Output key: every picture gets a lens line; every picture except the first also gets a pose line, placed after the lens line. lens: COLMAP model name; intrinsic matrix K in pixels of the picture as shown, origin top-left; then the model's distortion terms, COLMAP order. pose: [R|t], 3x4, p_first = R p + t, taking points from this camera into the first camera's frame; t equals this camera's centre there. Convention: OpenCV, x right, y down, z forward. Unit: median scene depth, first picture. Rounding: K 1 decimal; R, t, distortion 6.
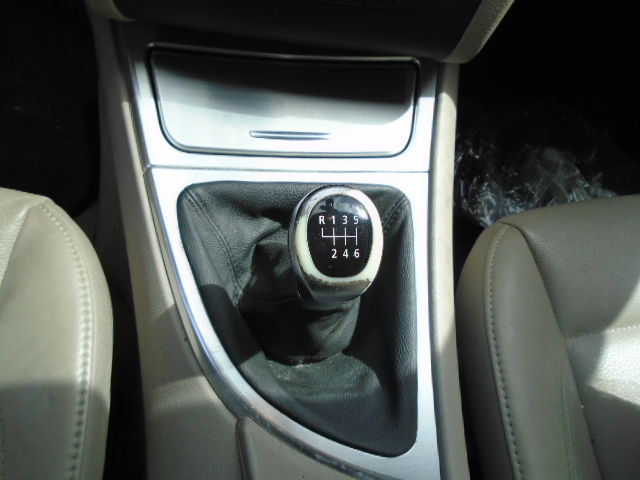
lens RADIAL K [[497.2, 0, 320.0], [0, 497.2, 240.0], [0, 0, 1]] dist [-0.014752, -0.000284]
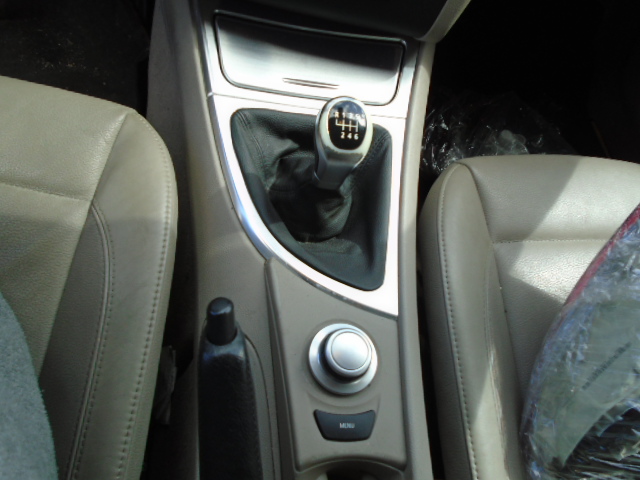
lens RADIAL K [[497.2, 0, 320.0], [0, 497.2, 240.0], [0, 0, 1]] dist [-0.014752, -0.000284]
pose [[0.996408, 0.077452, 0.034244, -0.049439], [-0.076879, 0.996883, -0.017745, 0.264901], [-0.035512, 0.015048, 0.999256, -0.417926]]
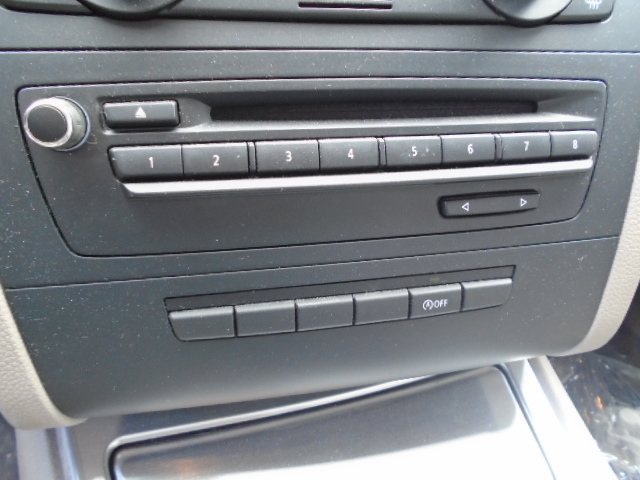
lens RADIAL K [[493.3, 0, 320.0], [0, 493.3, 240.0], [0, 0, 1]] dist [0.006514, 0.002683]
pose [[0.964059, -0.201652, 0.172991, -0.159039], [0.262610, 0.822044, -0.505252, -0.234532], [-0.040321, 0.532522, 0.845455, 0.353838]]
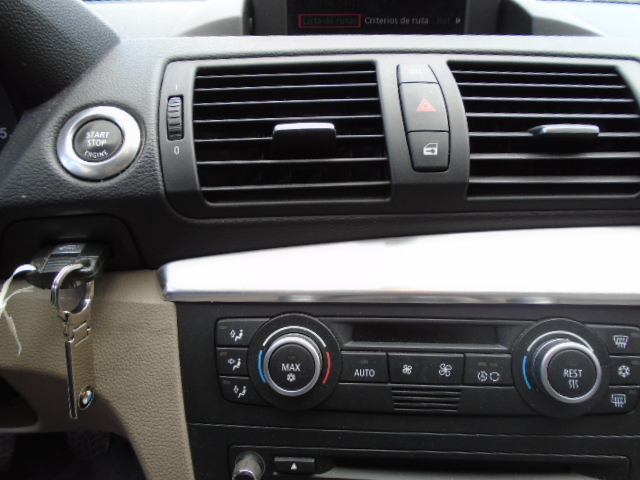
lens RADIAL K [[497.2, 0, 320.0], [0, 497.2, 240.0], [0, 0, 1]] dist [-0.014752, -0.000284]
pose [[0.989658, -0.124631, -0.071025, -0.080423], [0.057485, 0.798198, -0.599646, -0.420063], [0.131426, 0.589361, 0.797108, -0.111409]]
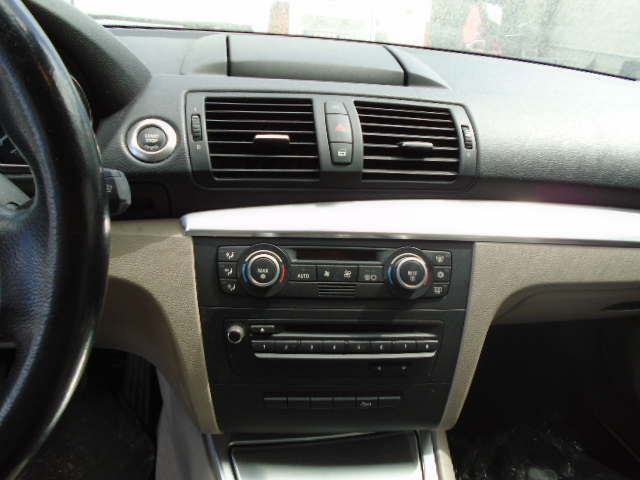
lens RADIAL K [[497.2, 0, 320.0], [0, 497.2, 240.0], [0, 0, 1]] dist [-0.014752, -0.000284]
pose [[0.991637, -0.106788, 0.072473, -0.133588], [0.129017, 0.806157, -0.577465, -0.009479], [0.003242, 0.581986, 0.813192, -0.528796]]
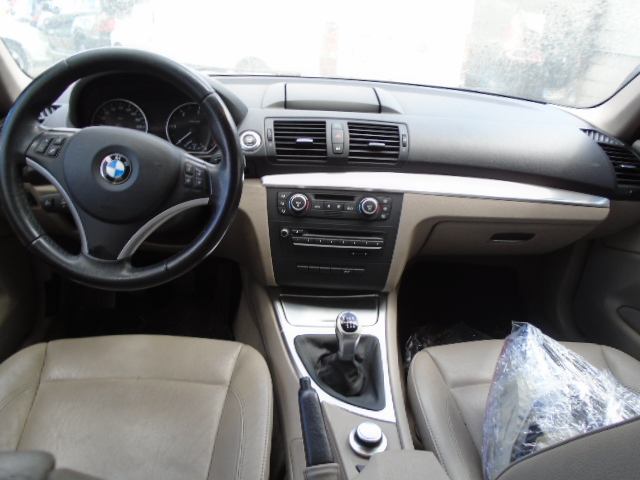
lens RADIAL K [[497.2, 0, 320.0], [0, 497.2, 240.0], [0, 0, 1]] dist [-0.014752, -0.000284]
pose [[0.996522, -0.077194, -0.031379, -0.006160], [0.044419, 0.810719, -0.583747, 1.059602], [0.070502, 0.580323, 0.811329, -1.530470]]
